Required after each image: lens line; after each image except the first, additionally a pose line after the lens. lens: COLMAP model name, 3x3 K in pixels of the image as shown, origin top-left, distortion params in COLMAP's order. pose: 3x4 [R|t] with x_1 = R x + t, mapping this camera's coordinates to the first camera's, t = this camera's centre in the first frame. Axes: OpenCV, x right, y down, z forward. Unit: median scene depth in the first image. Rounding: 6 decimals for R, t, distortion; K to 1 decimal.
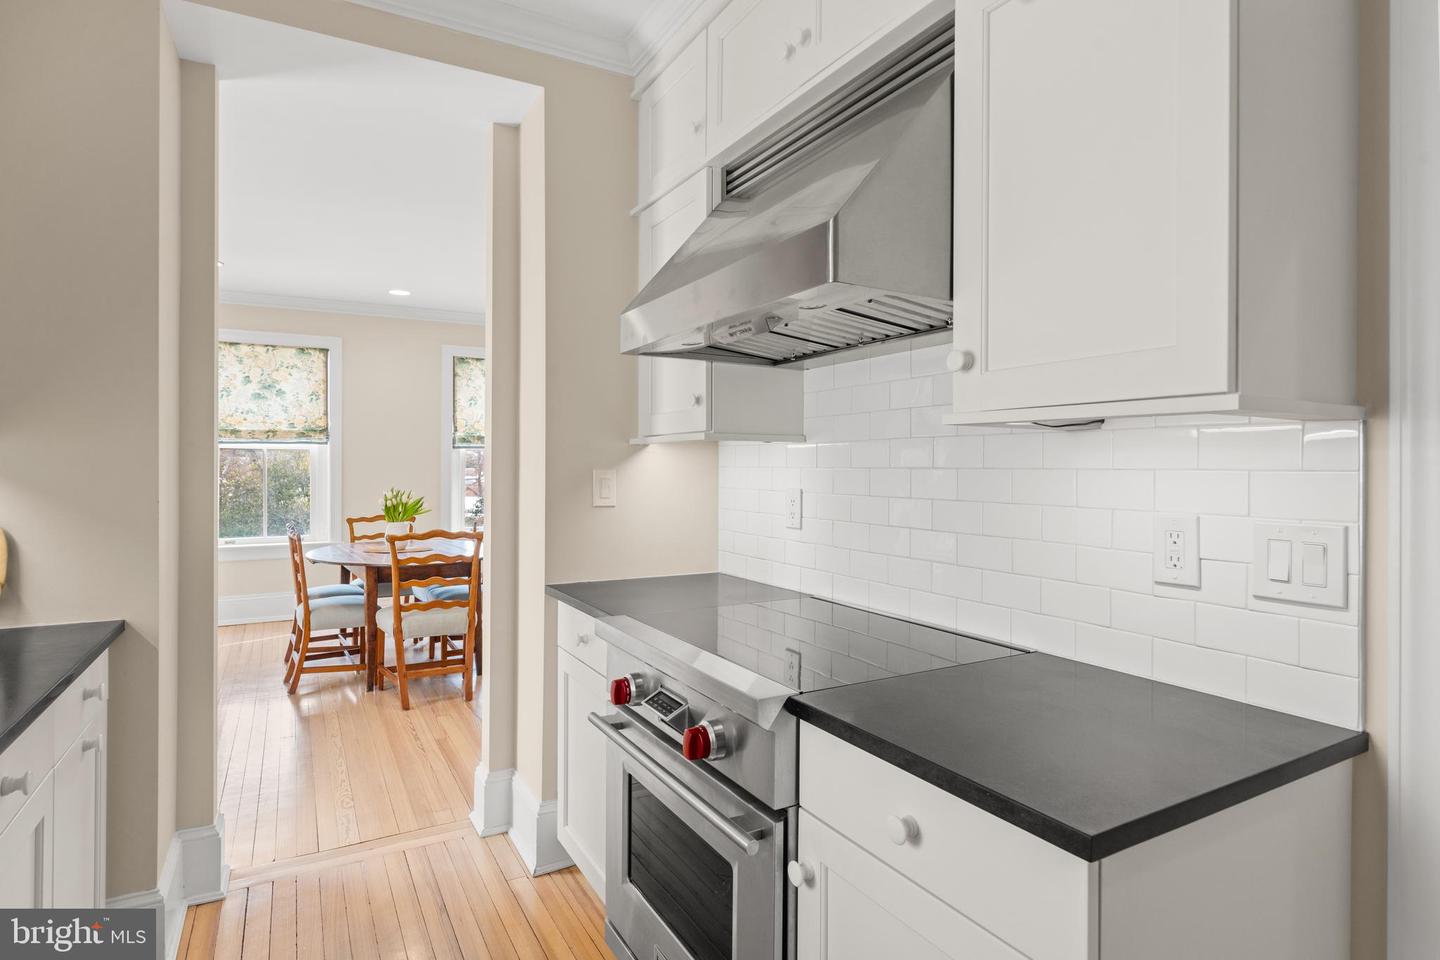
lens RADIAL K [[747.2, 0, 716.2], [0, 747.2, 460.3], [0, 0, 1]] dist [-0.000283, -0.000654]
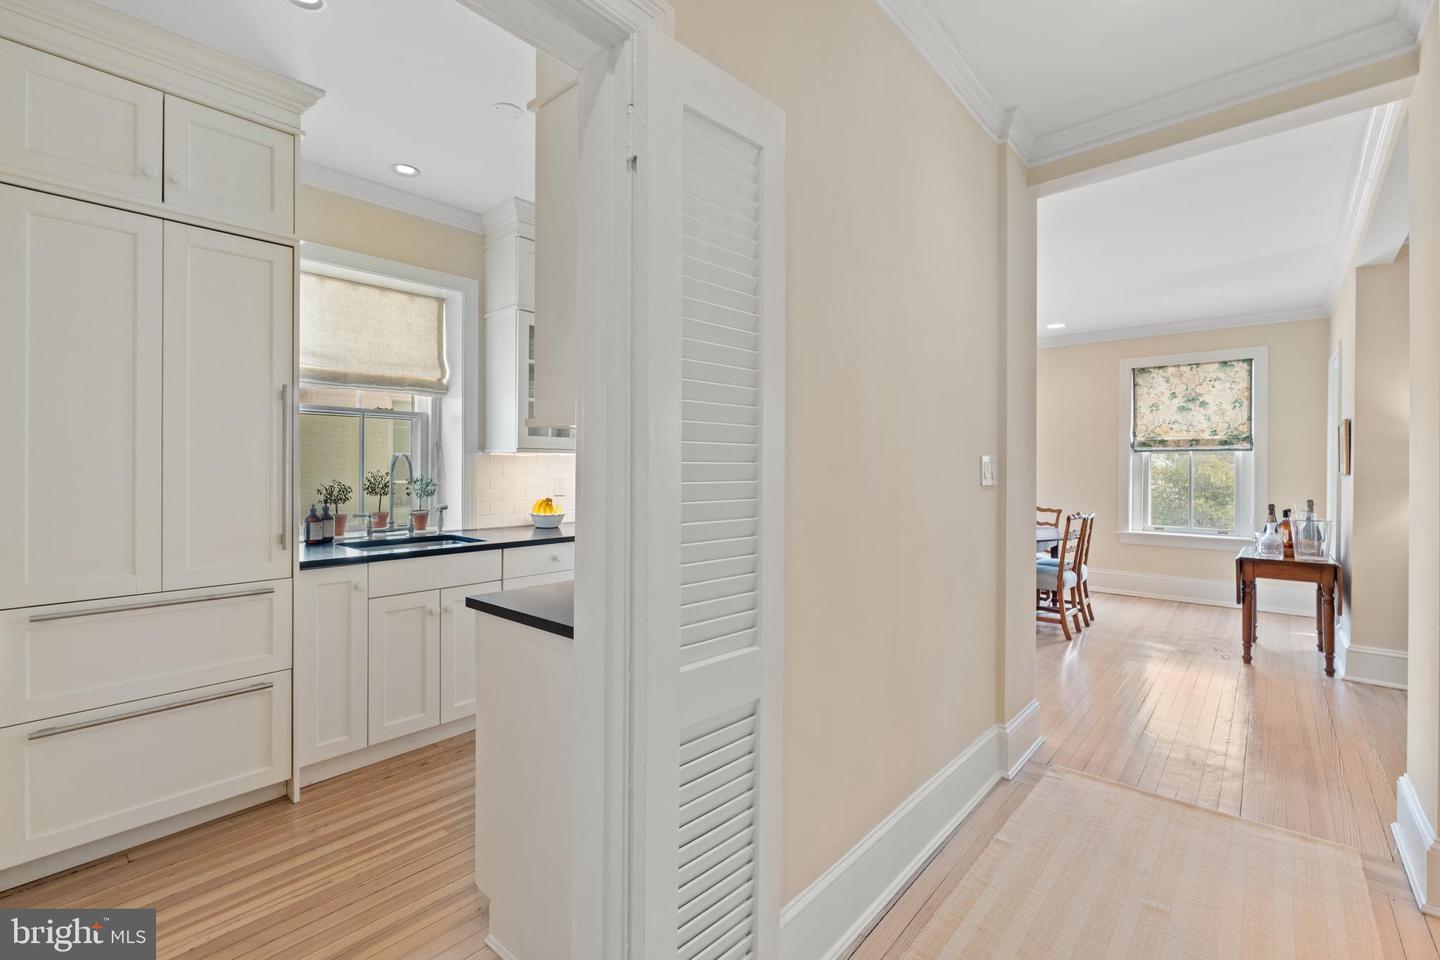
lens RADIAL K [[625.9, 0, 714.2], [0, 625.9, 465.4], [0, 0, 1]] dist [-0.009567, 0.000080]
pose [[0.337221, 0.000060, -0.941425, 0.948722], [-0.000924, 1.000000, -0.000268, 0.012918], [0.941425, 0.000960, 0.337221, 0.354913]]
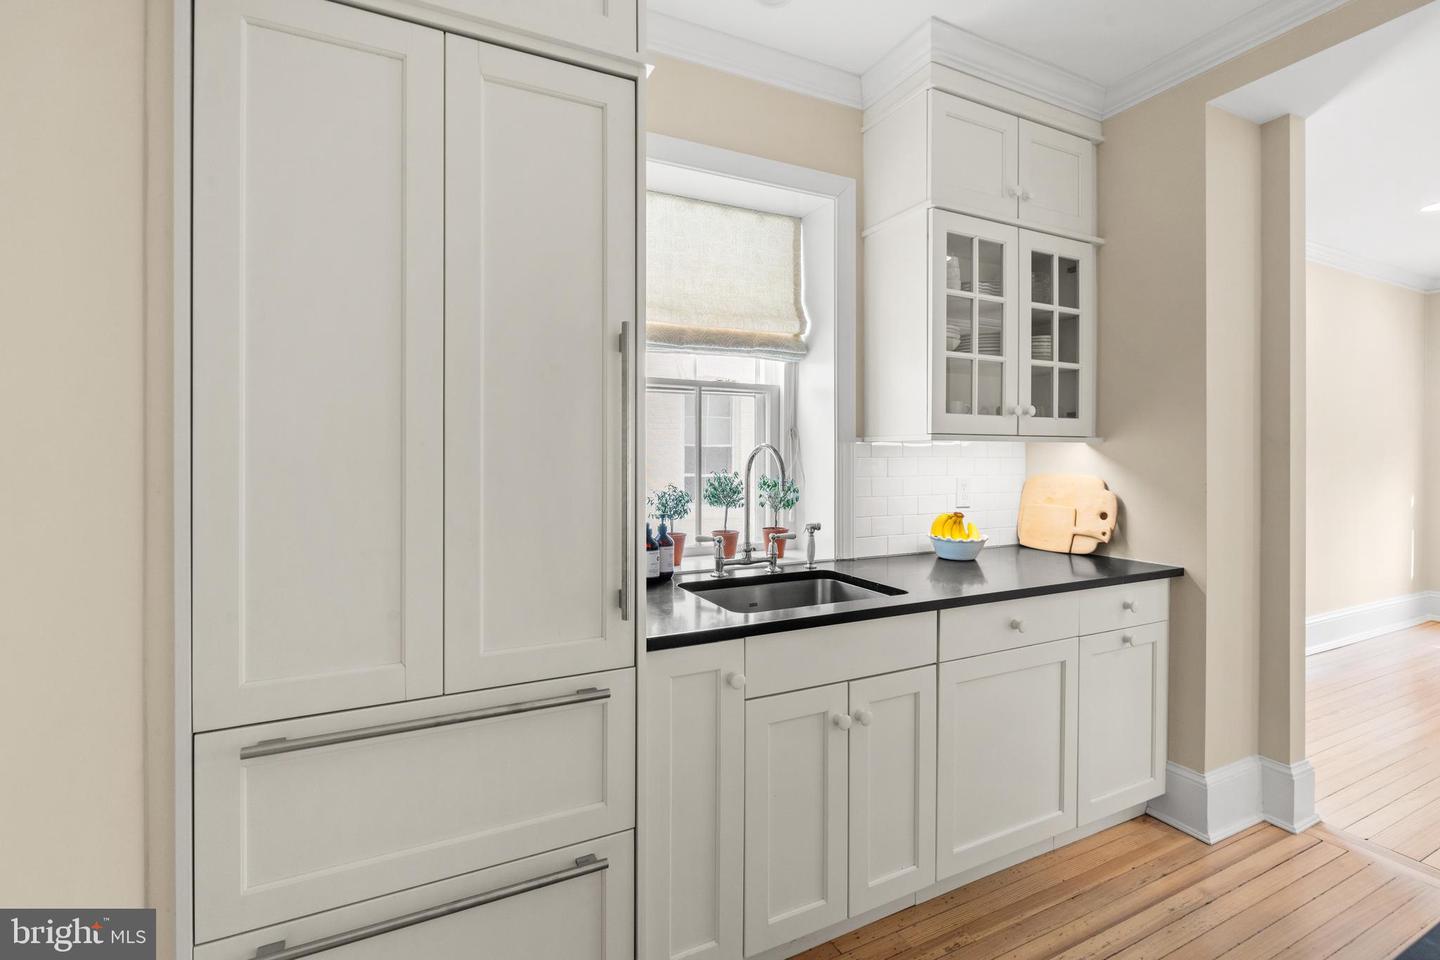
lens RADIAL K [[641.8, 0, 725.0], [0, 641.8, 452.9], [0, 0, 1]] dist [-0.002978, -0.000862]
pose [[-0.038925, -0.003304, -0.999237, 0.345381], [0.000725, 0.999994, -0.003335, 0.002502], [0.999242, -0.000855, -0.038923, 0.154997]]
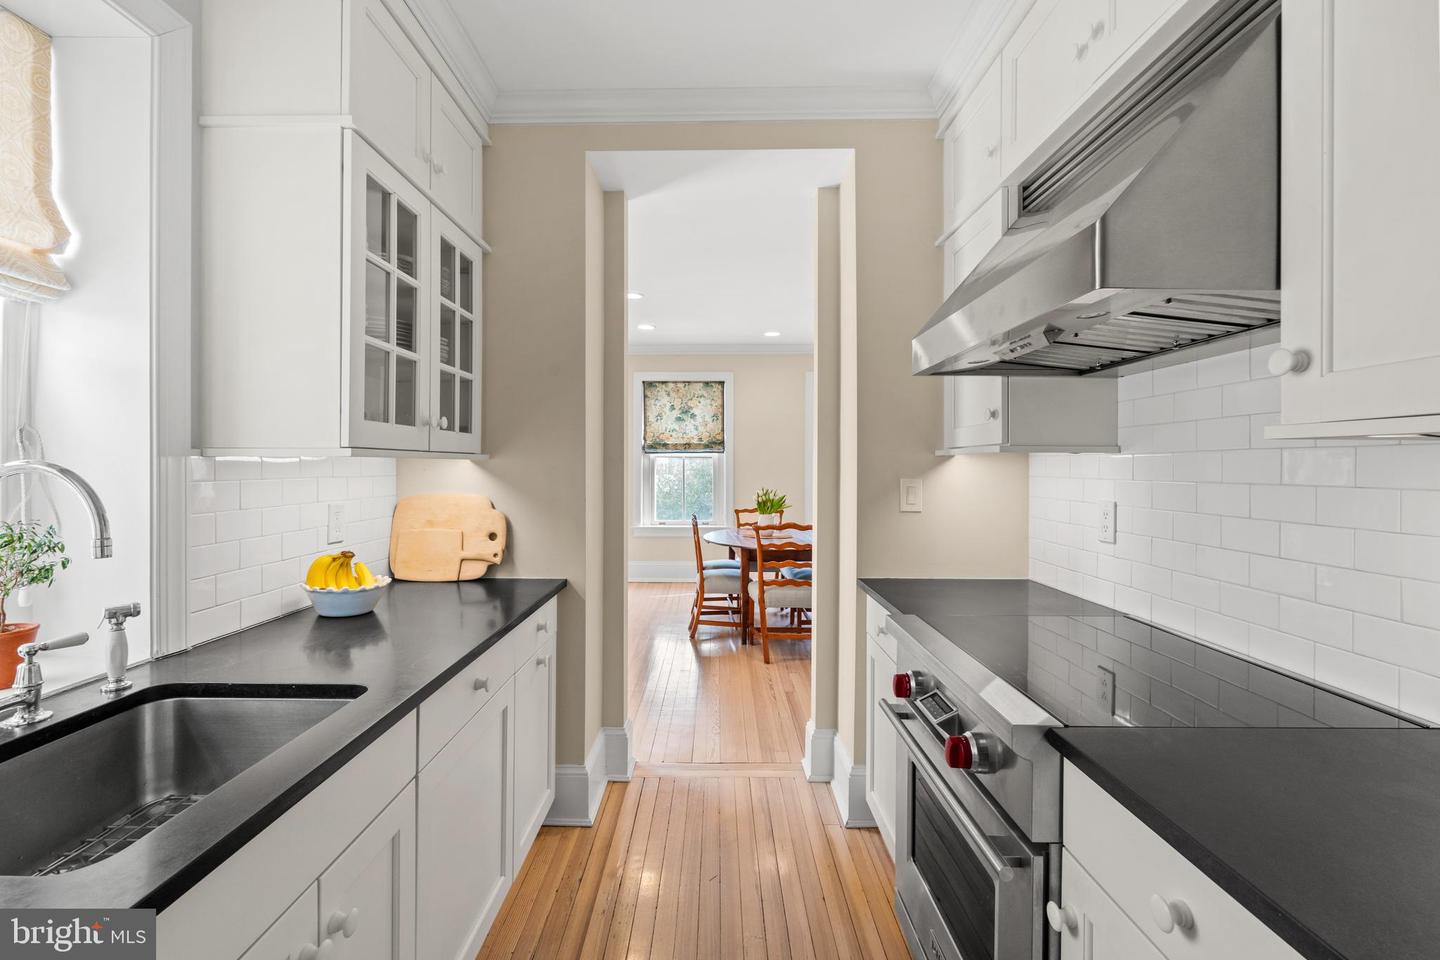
lens RADIAL K [[630.5, 0, 704.3], [0, 630.5, 465.1], [0, 0, 1]] dist [-0.001819, -0.000405]
pose [[0.871553, -0.001600, -0.490299, 0.044770], [0.001937, 0.999998, 0.000179, -0.008819], [0.490297, -0.001106, 0.871555, 0.033485]]
